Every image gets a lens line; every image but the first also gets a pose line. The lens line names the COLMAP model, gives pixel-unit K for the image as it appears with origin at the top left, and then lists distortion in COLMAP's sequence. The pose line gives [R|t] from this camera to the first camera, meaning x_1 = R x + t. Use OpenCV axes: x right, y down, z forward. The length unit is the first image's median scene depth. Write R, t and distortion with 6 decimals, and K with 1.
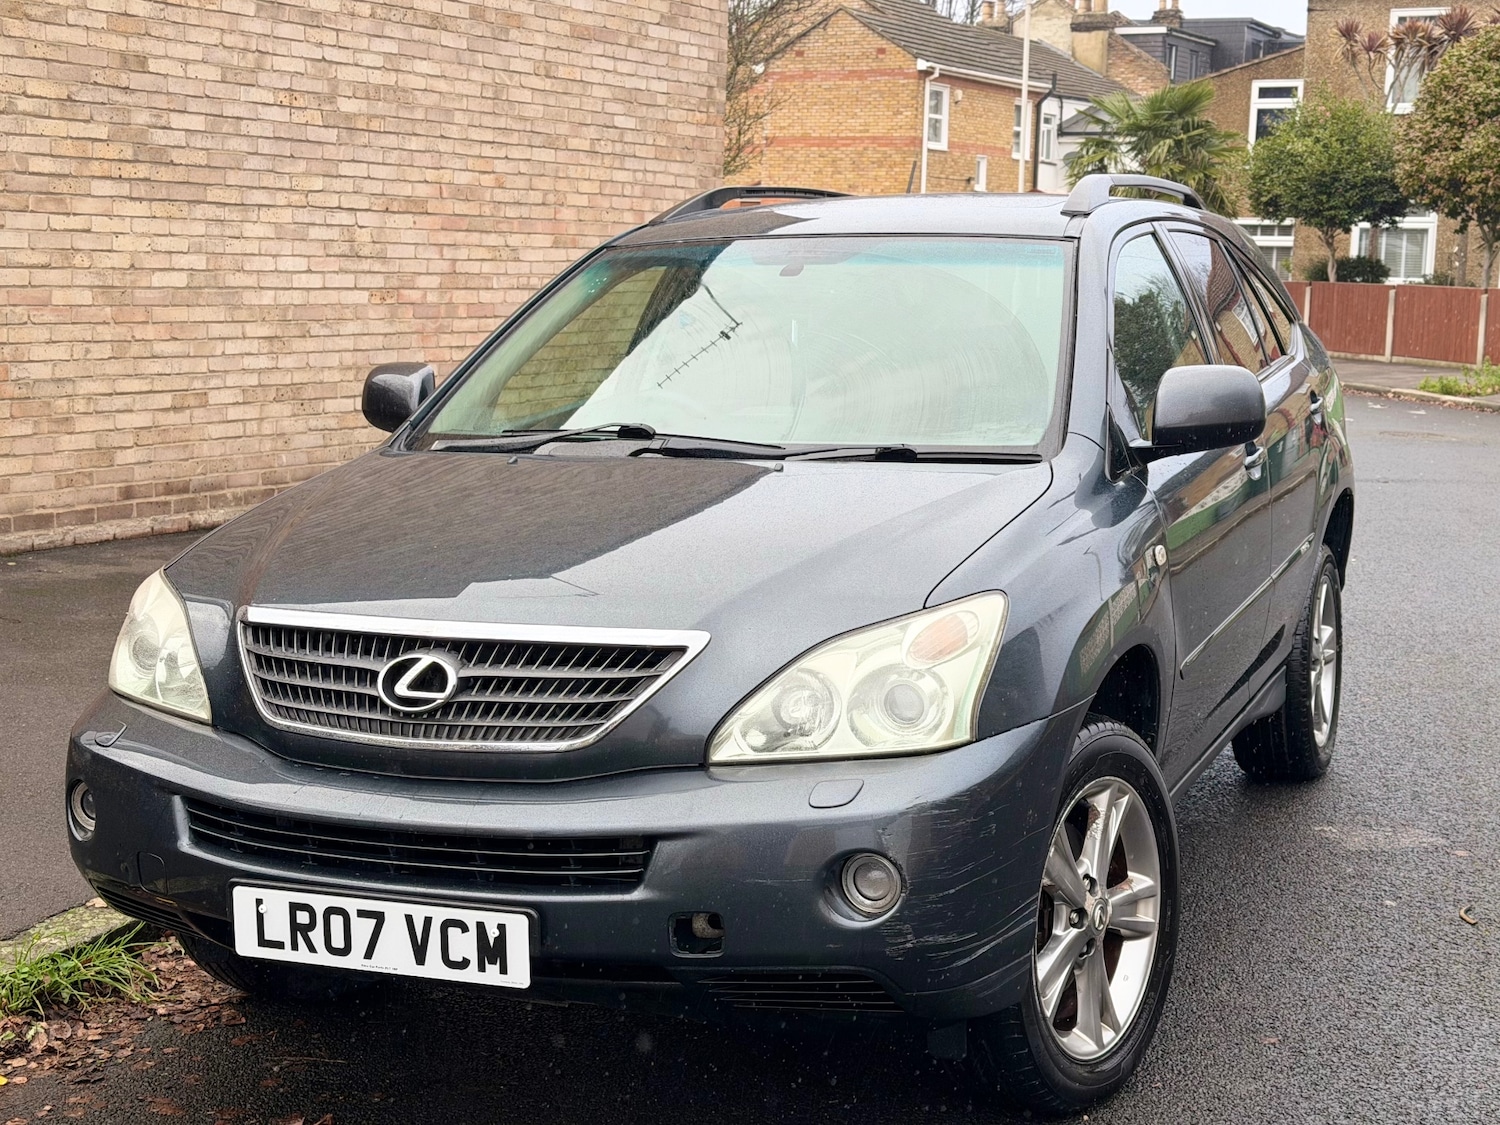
lens RADIAL K [[2193.9, 0, 718.0], [0, 2193.9, 527.1], [0, 0, 1]] dist [0.195336, -0.337914]
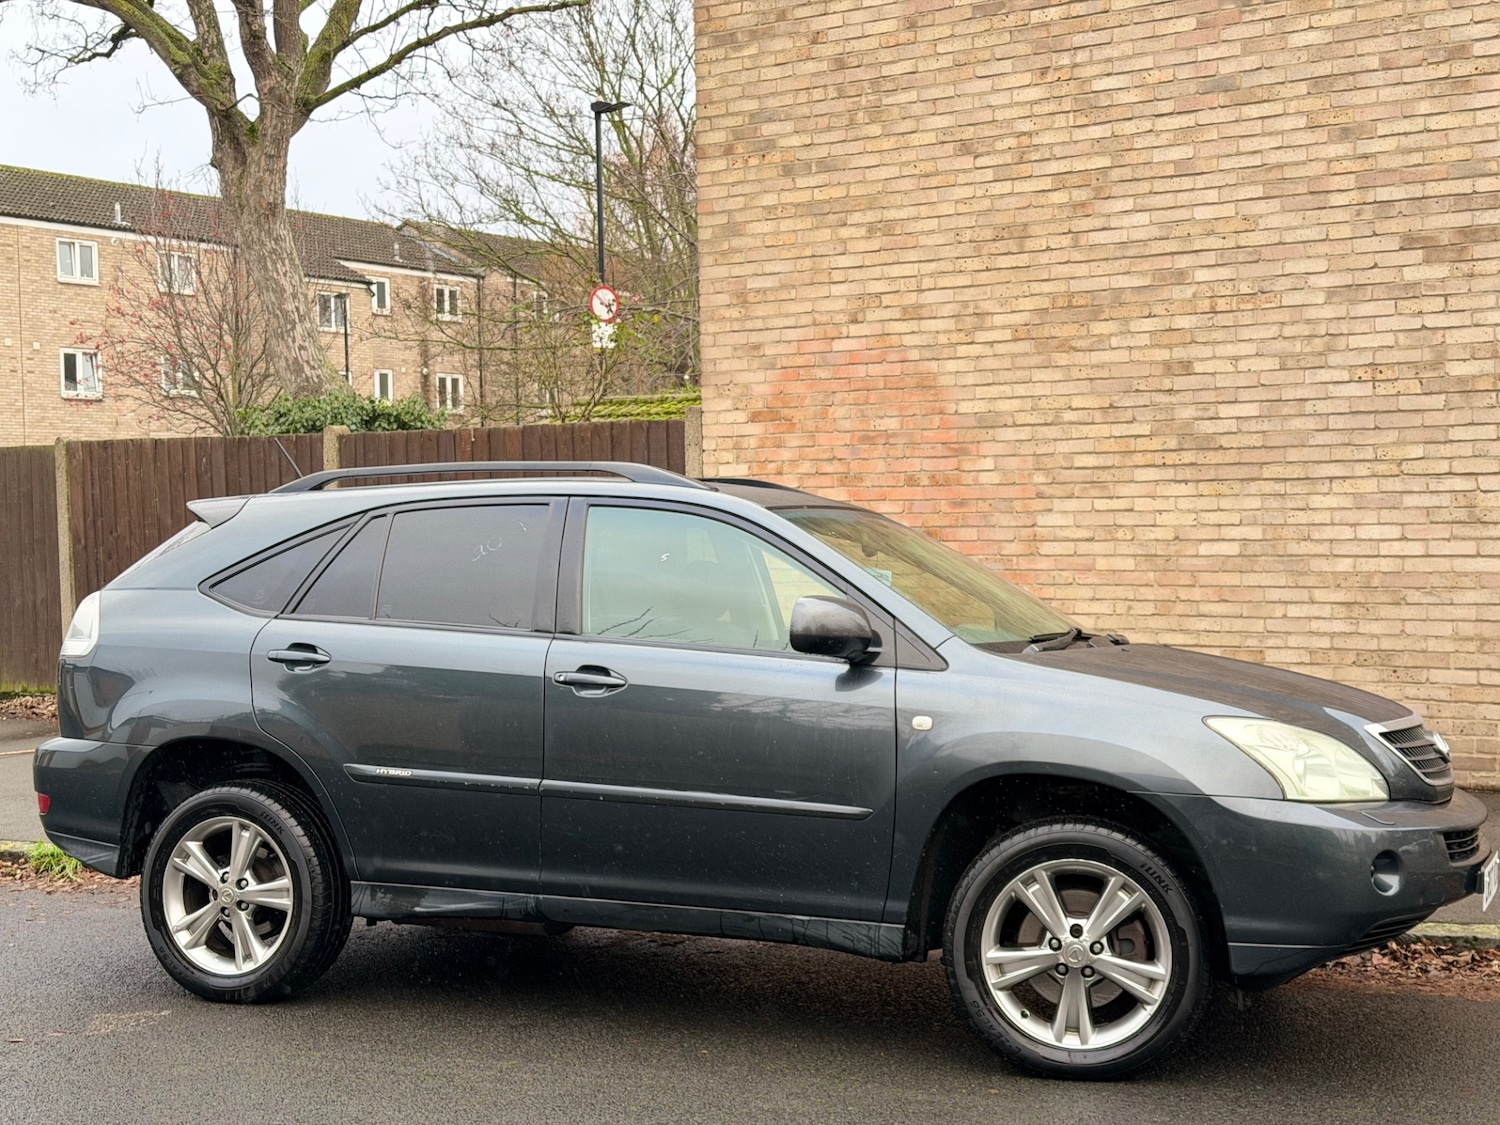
lens RADIAL K [[2062.6, 0, 754.4], [0, 2062.6, 573.9], [0, 0, 1]] dist [0.197921, -0.384647]
pose [[-0.023703, 0.010026, -0.999669, 0.832458], [-0.109575, 0.993899, 0.012566, -0.086828], [0.993696, 0.109837, -0.022459, 0.796891]]
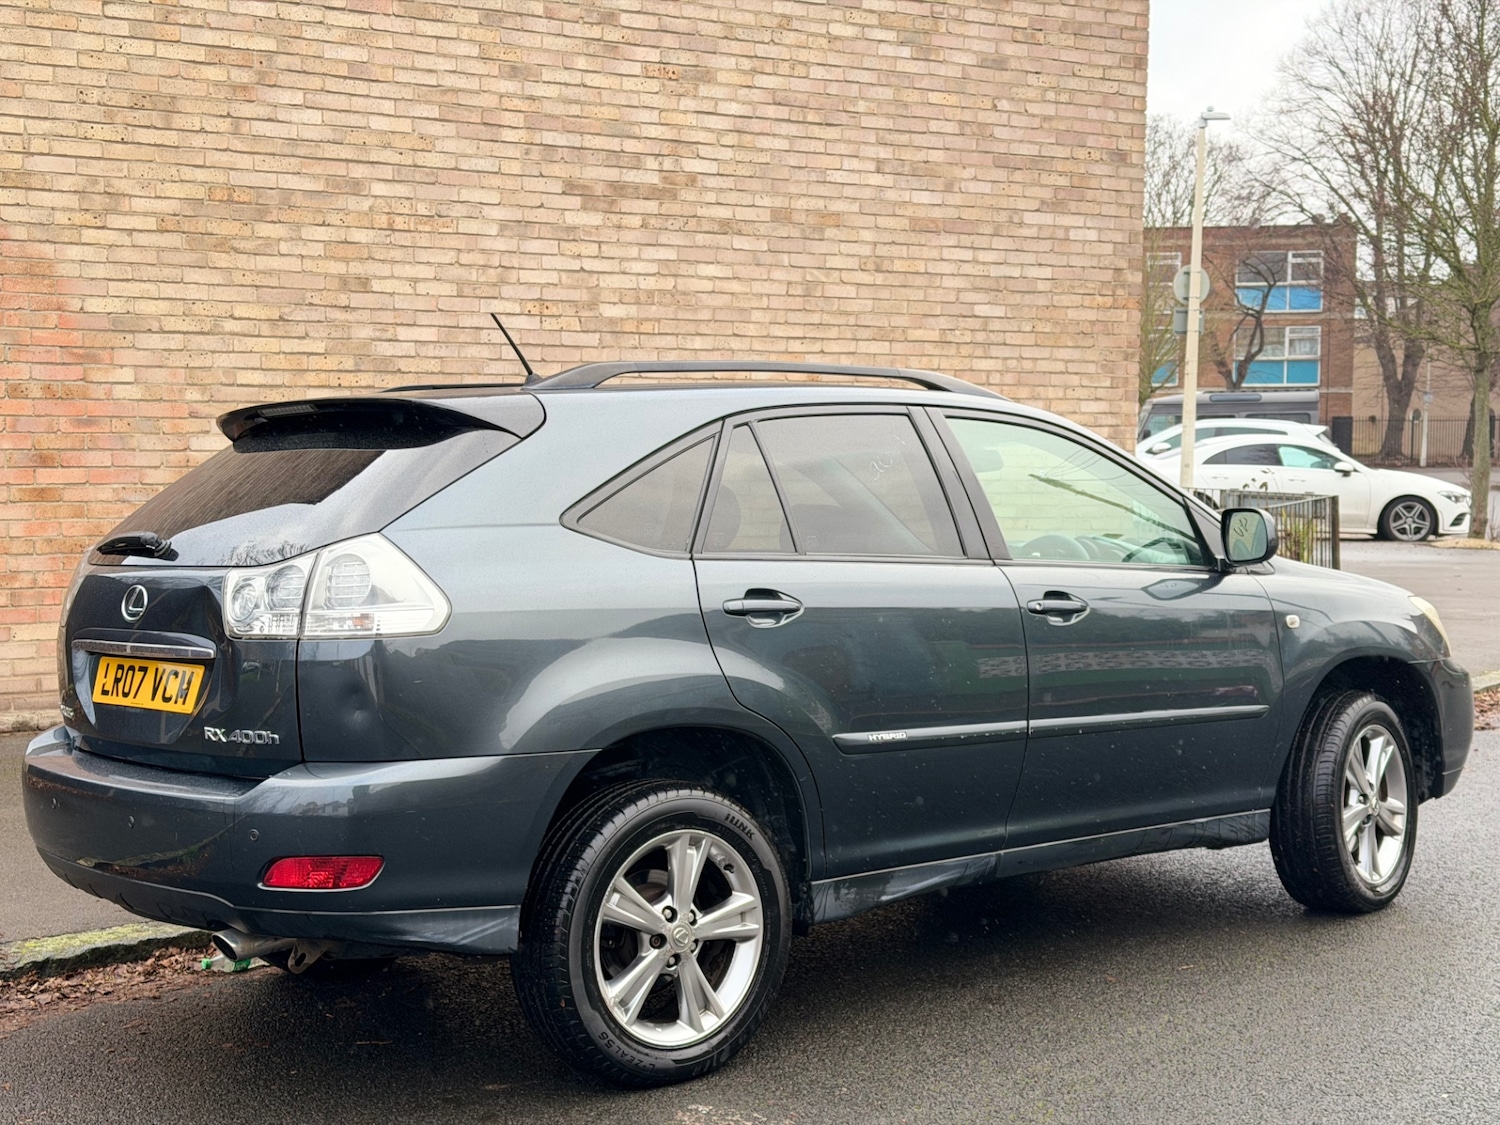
lens RADIAL K [[2062.6, 0, 754.4], [0, 2062.6, 573.9], [0, 0, 1]] dist [0.197921, -0.384647]
pose [[0.879365, 0.012041, -0.475996, 0.405660], [-0.041646, 0.997794, -0.051697, -0.016863], [0.474323, 0.065283, 0.877927, 0.183172]]
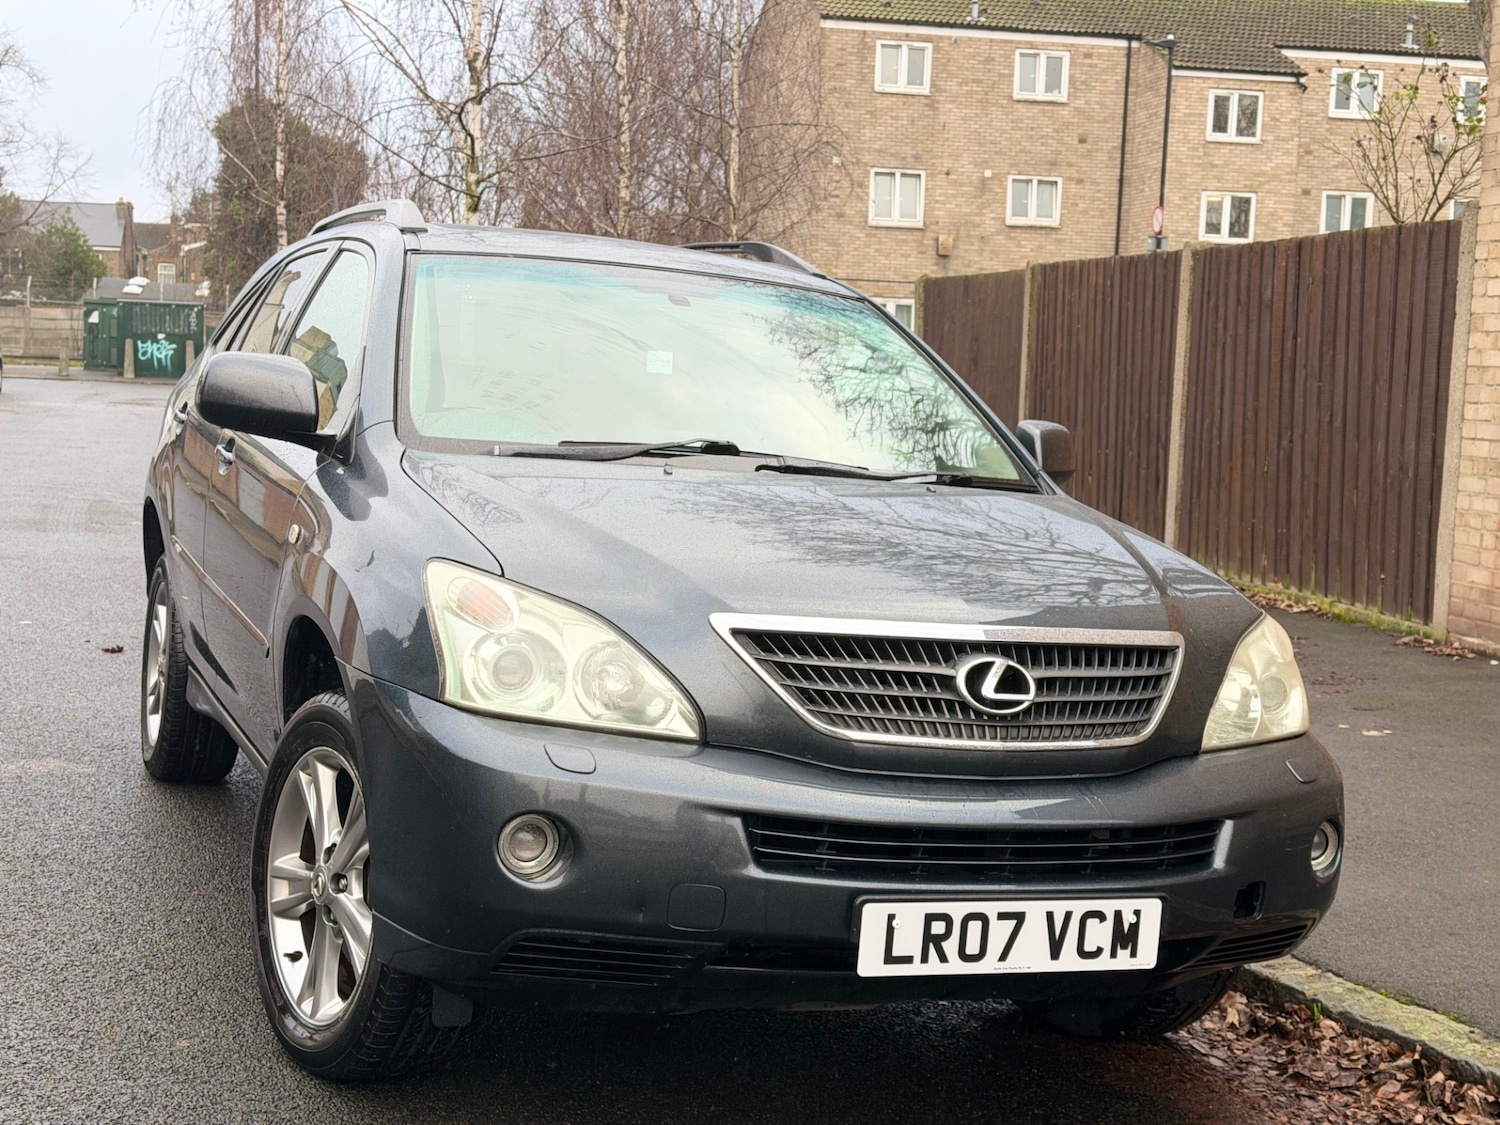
lens RADIAL K [[2062.6, 0, 754.4], [0, 2062.6, 573.9], [0, 0, 1]] dist [0.197921, -0.384647]
pose [[-0.720719, 0.017163, -0.693015, 0.469565], [-0.142846, 0.974563, 0.172692, -0.121613], [0.678350, 0.223457, -0.699934, 1.199161]]
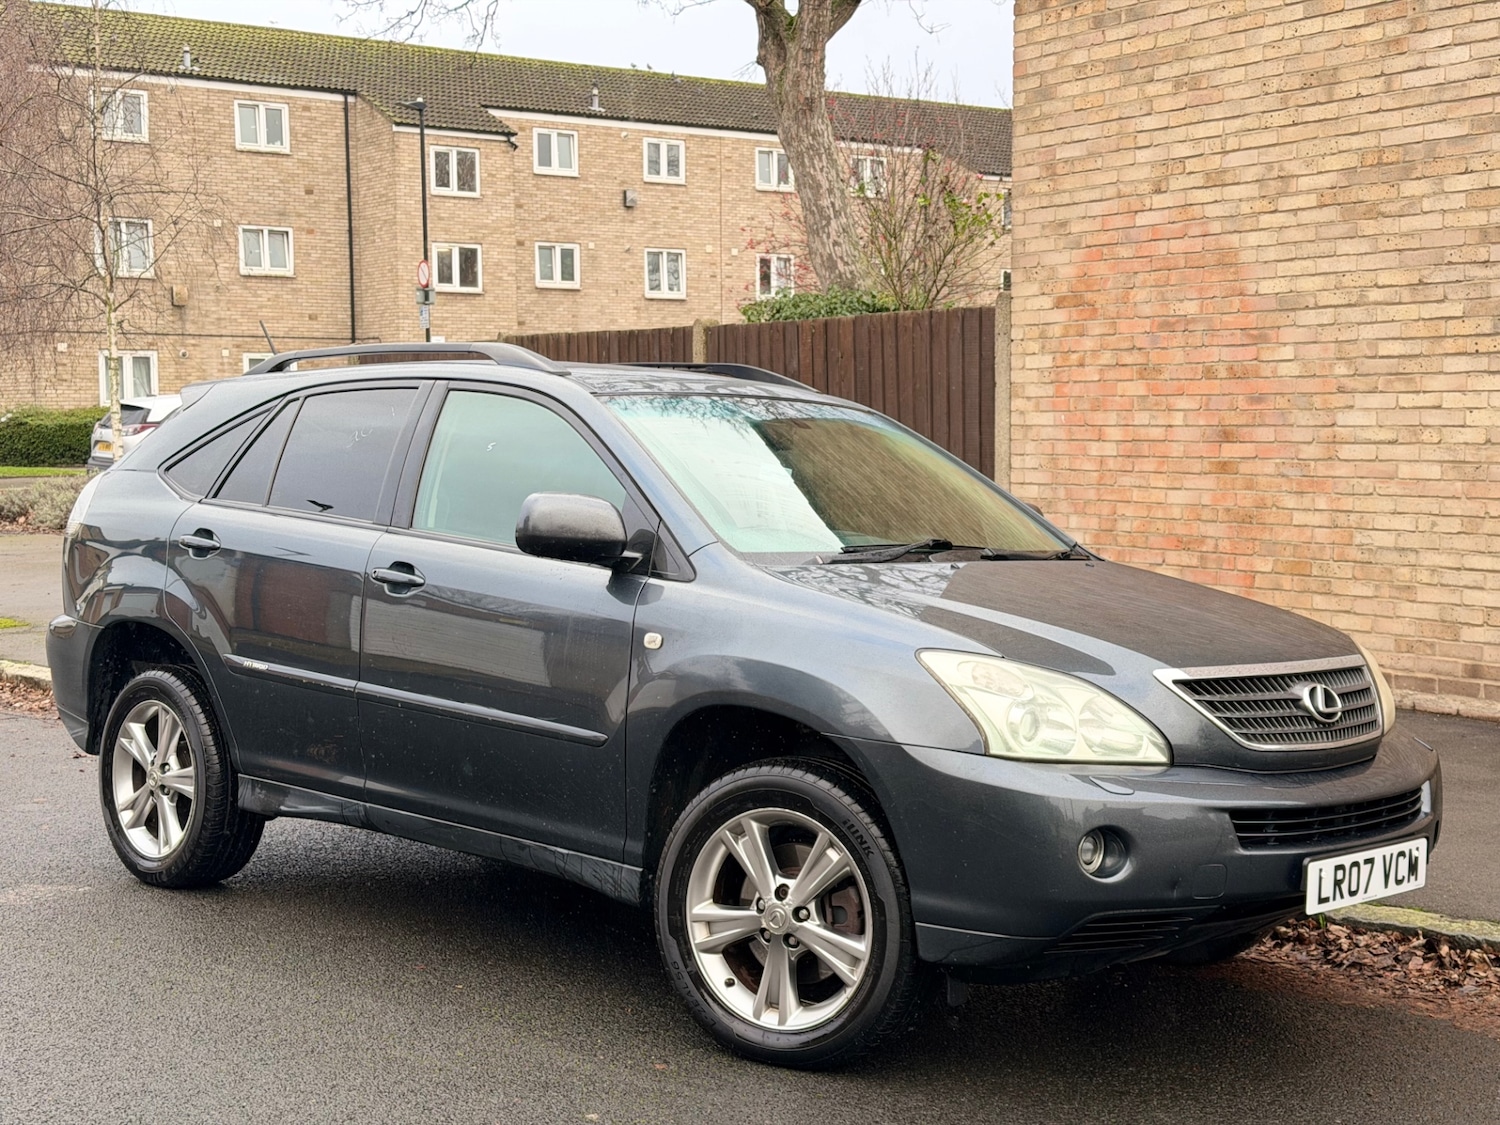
lens RADIAL K [[2062.6, 0, 754.4], [0, 2062.6, 573.9], [0, 0, 1]] dist [0.197921, -0.384647]
pose [[-0.384575, 0.048910, -0.921797, 0.705276], [-0.119476, 0.987558, 0.102245, -0.114419], [0.915329, 0.149454, -0.373946, 1.048249]]
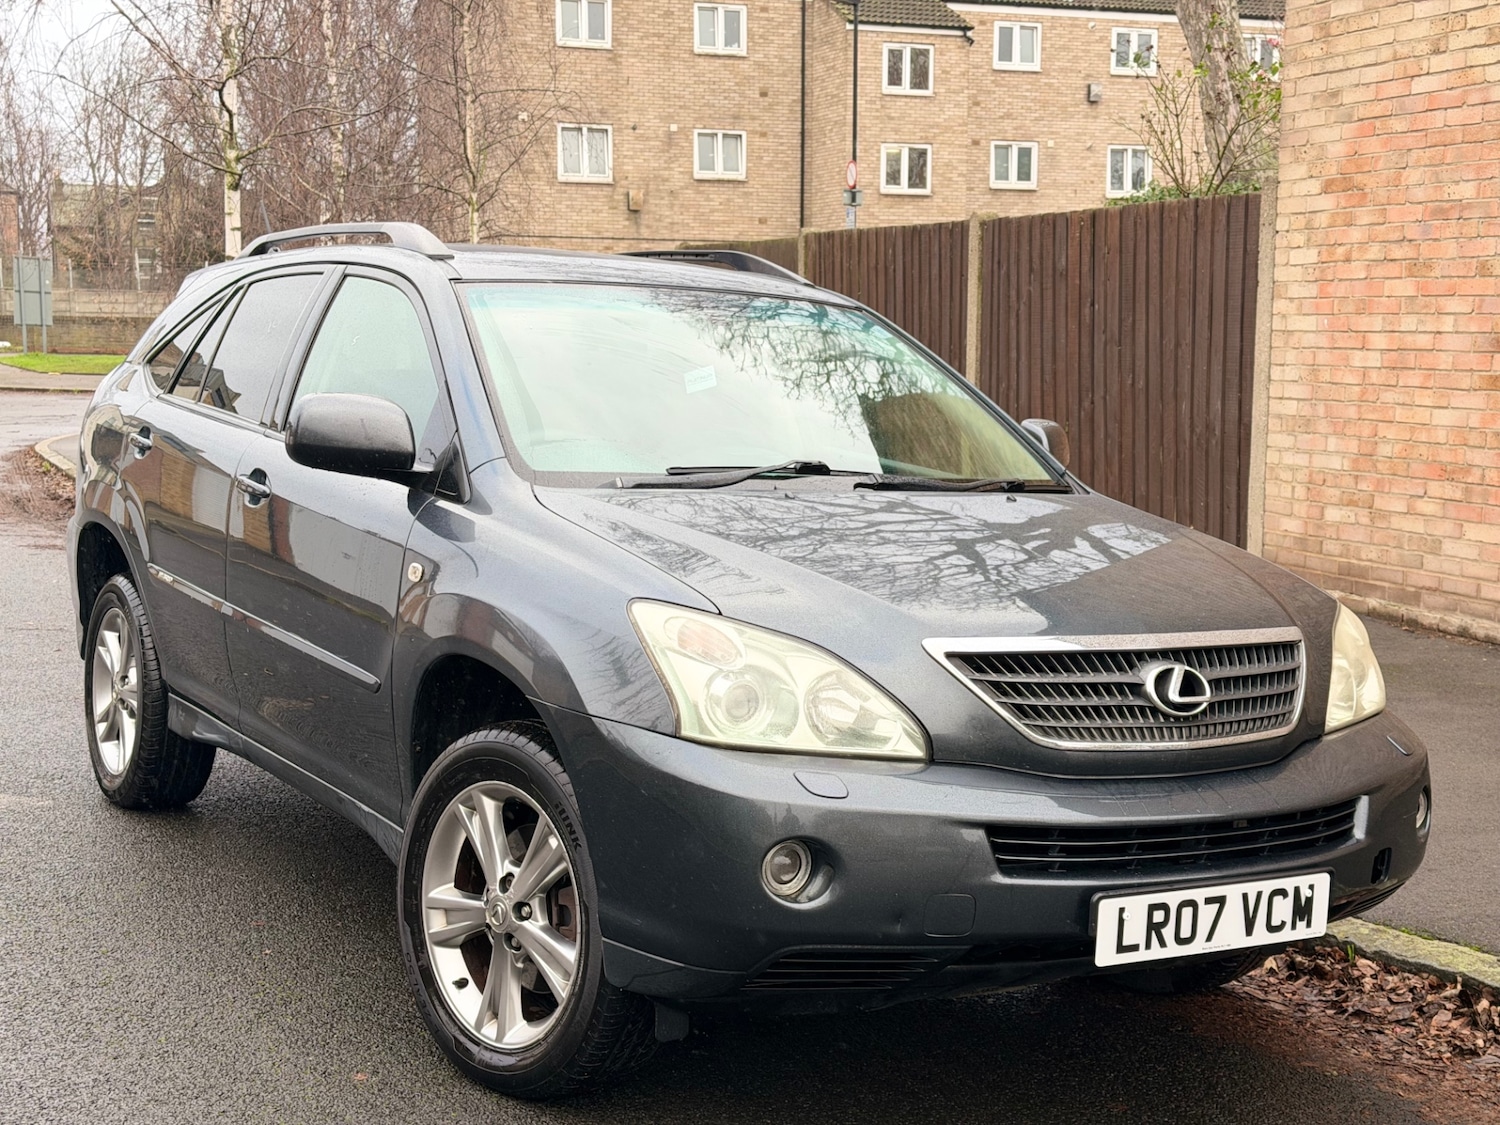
lens RADIAL K [[2062.6, 0, 754.4], [0, 2062.6, 573.9], [0, 0, 1]] dist [0.197921, -0.384647]
pose [[-0.598207, 0.068806, -0.798382, 0.547065], [-0.121669, 0.976957, 0.175359, -0.127010], [0.792051, 0.202040, -0.576051, 1.142239]]
